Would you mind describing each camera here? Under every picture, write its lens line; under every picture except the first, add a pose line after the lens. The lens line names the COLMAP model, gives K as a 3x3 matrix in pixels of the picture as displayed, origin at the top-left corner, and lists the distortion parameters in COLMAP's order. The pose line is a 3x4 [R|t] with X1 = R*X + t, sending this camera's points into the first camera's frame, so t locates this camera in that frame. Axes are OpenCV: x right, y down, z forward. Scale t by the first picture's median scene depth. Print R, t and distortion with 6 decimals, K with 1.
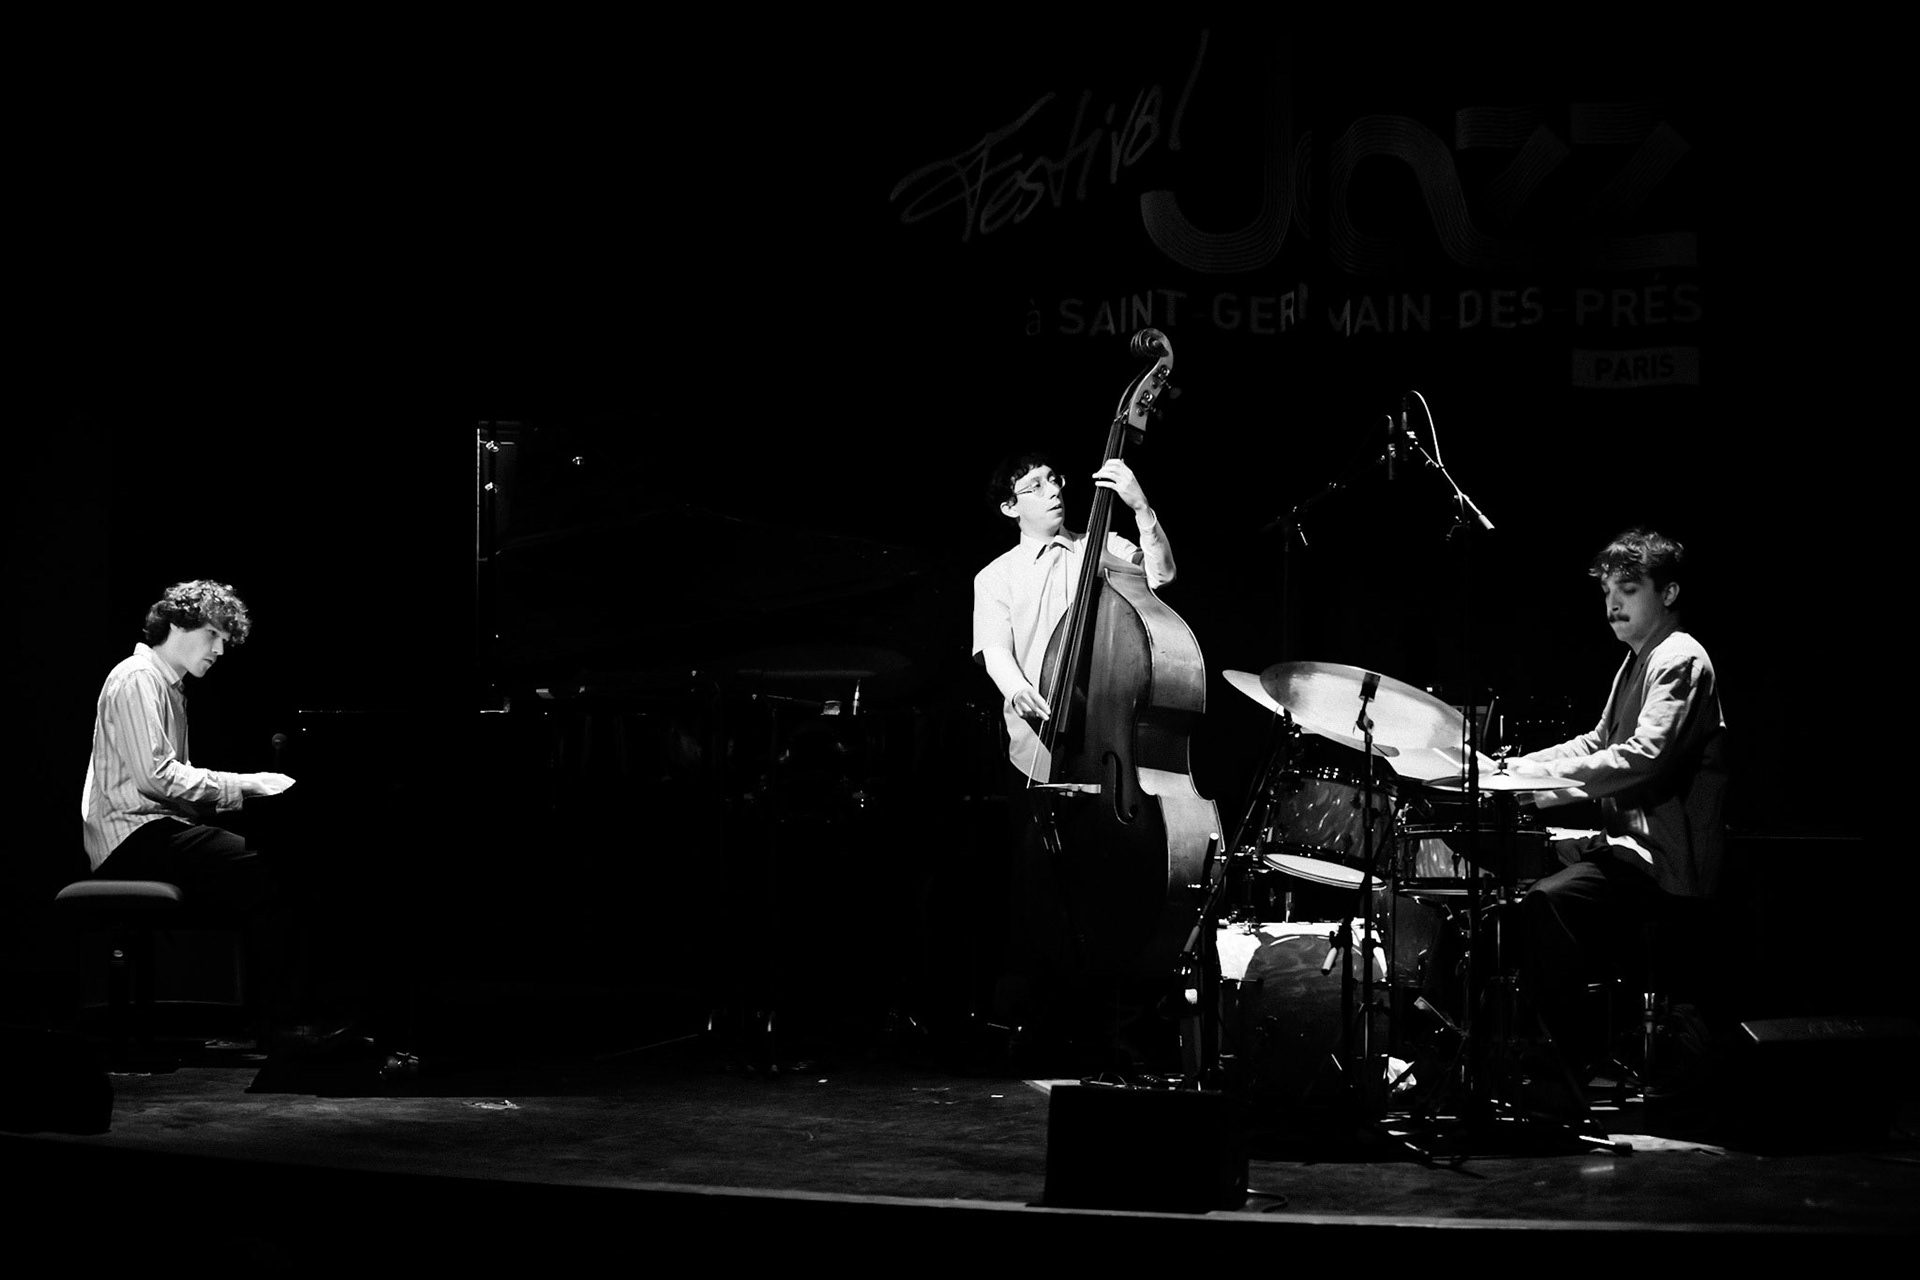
lens RADIAL K [[6514.3, 0, 971.8], [0, 6514.3, 633.1], [0, 0, 1]] dist [0.744991, 0.000000]
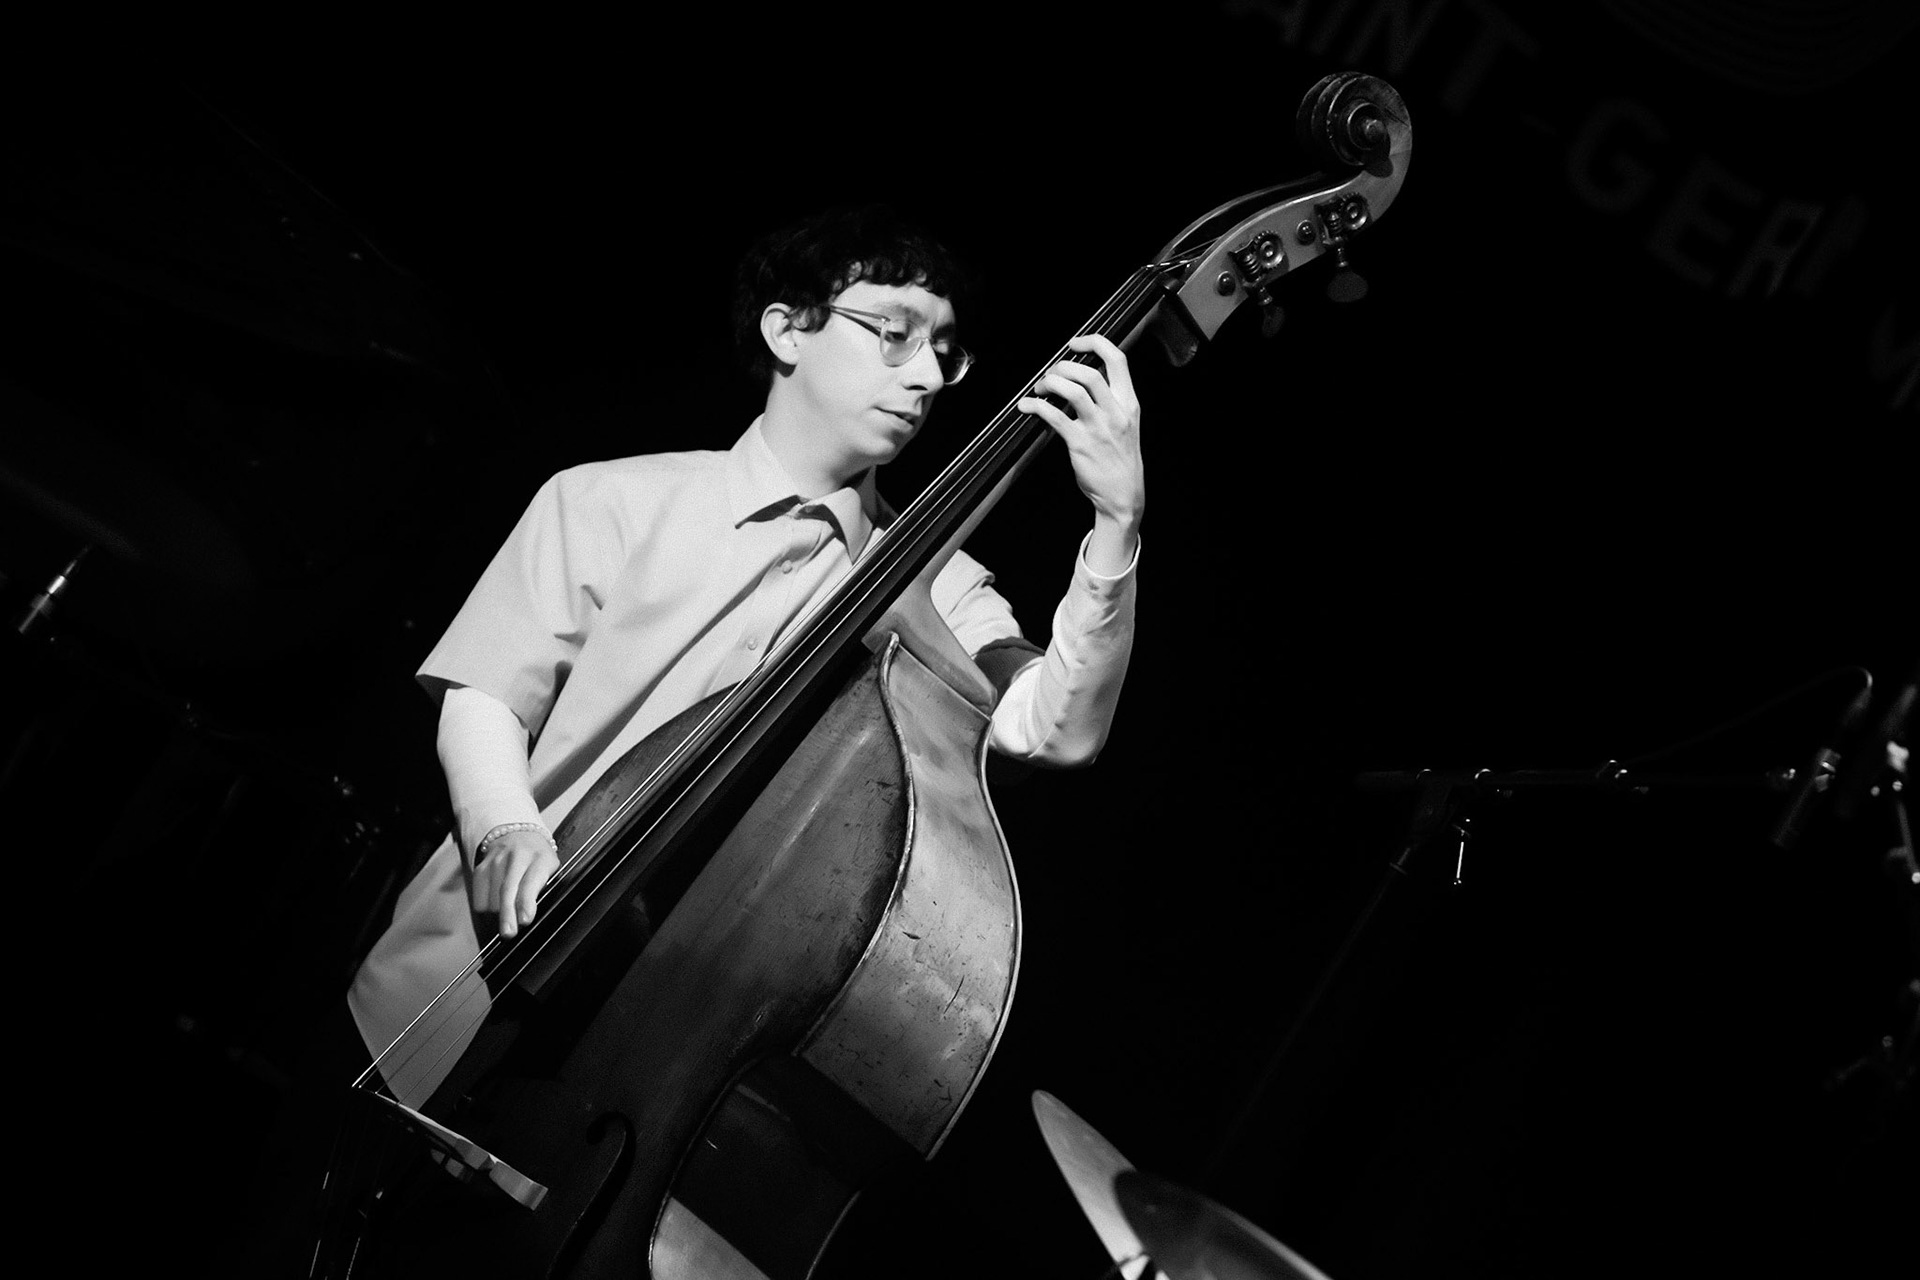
lens RADIAL K [[6514.3, 0, 1046.2], [0, 6514.3, 651.5], [0, 0, 1]] dist [0.744991, 0.000000]
pose [[0.859615, 0.510911, -0.005652, 0.028850], [-0.510940, 0.859532, -0.012009, -0.008724], [-0.001278, 0.013210, 0.999912, 0.665842]]
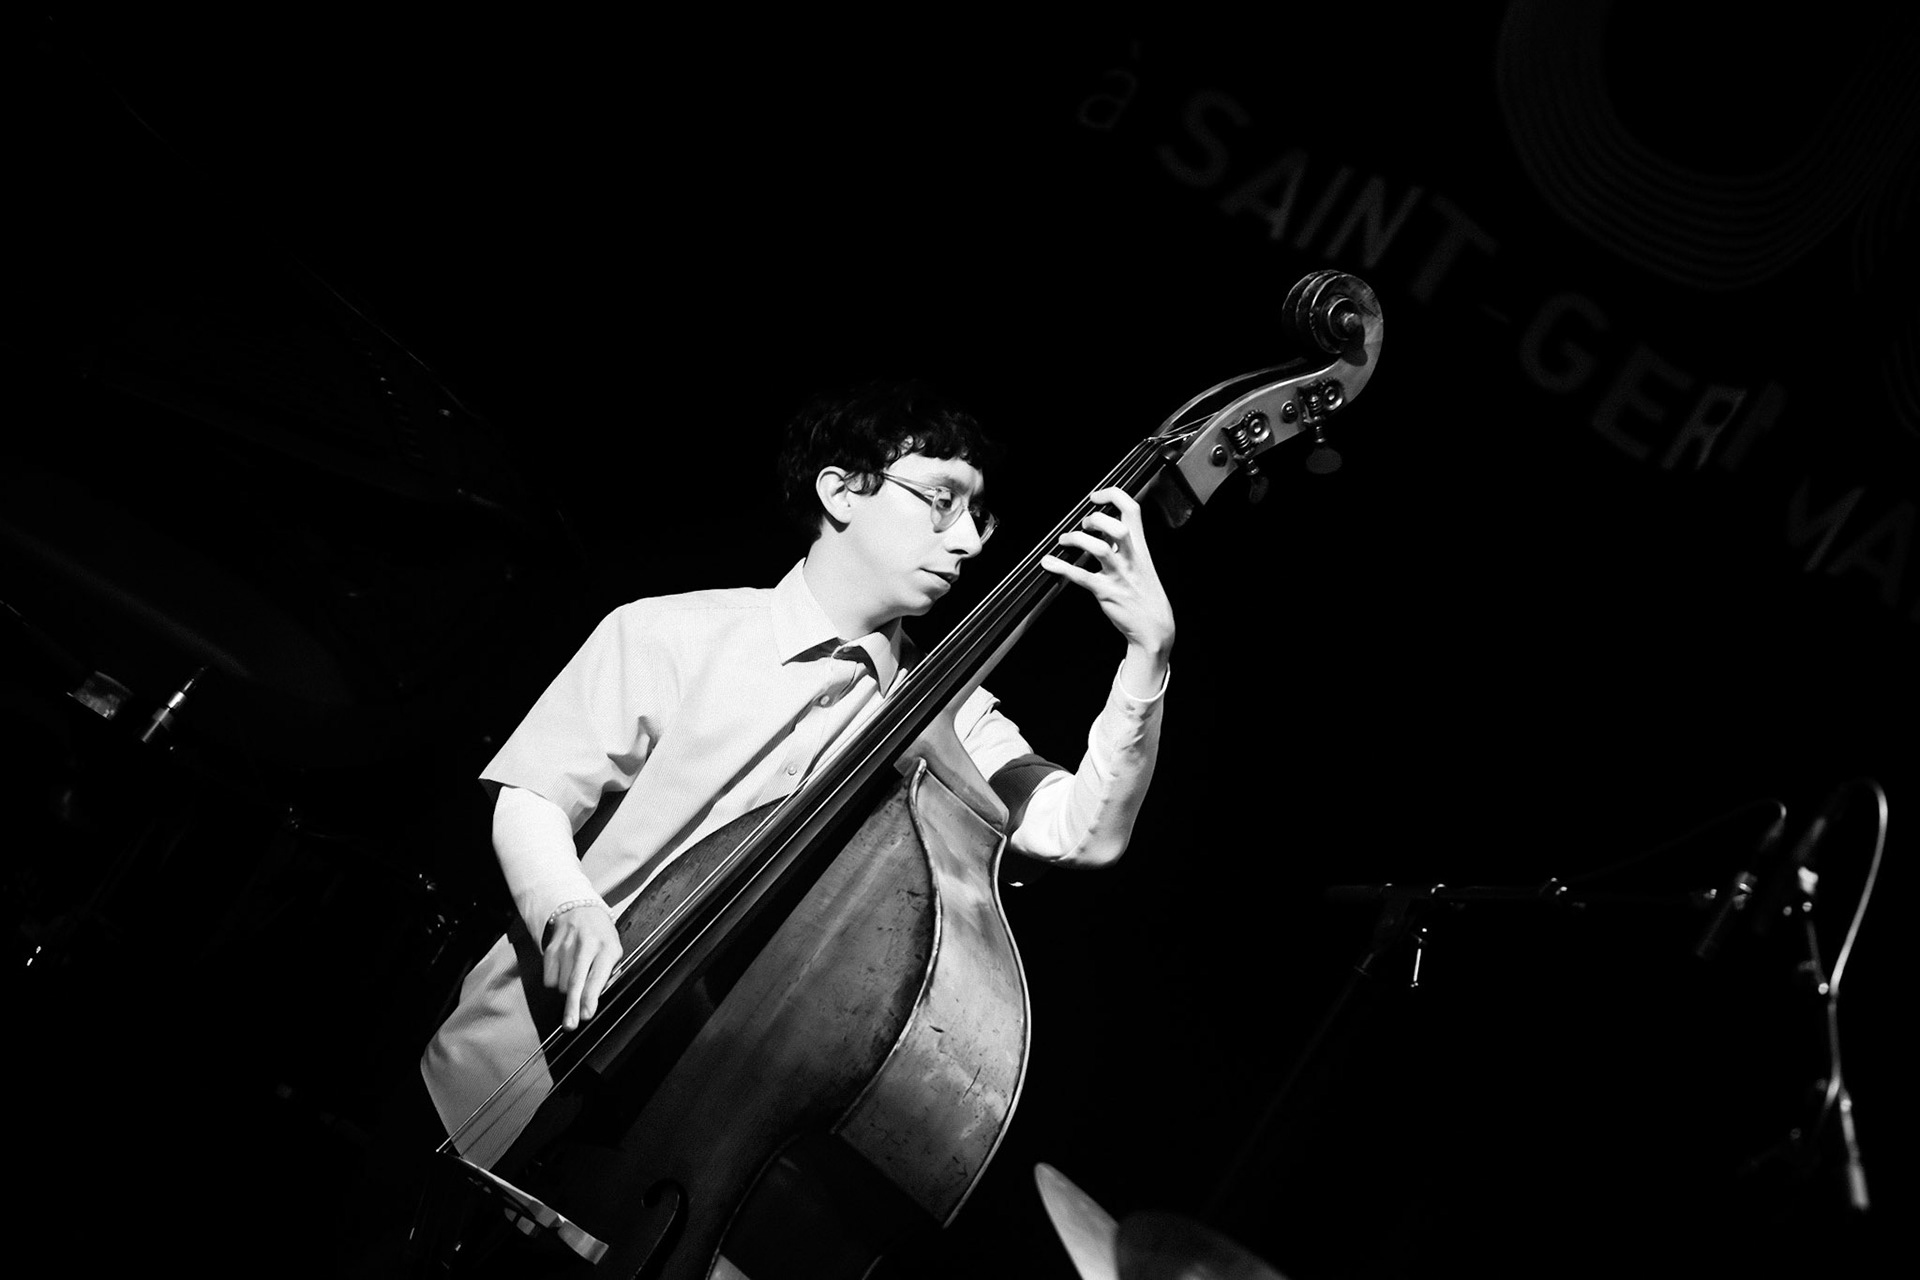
lens RADIAL K [[6715.2, 0, 970.3], [0, 6715.2, 631.8], [0, 0, 1]] dist [0.839312, 0.000000]
pose [[0.851322, 0.524610, -0.005928, 0.020950], [-0.524628, 0.851158, -0.017203, -0.010547], [-0.003979, 0.017755, 0.999834, 0.611641]]
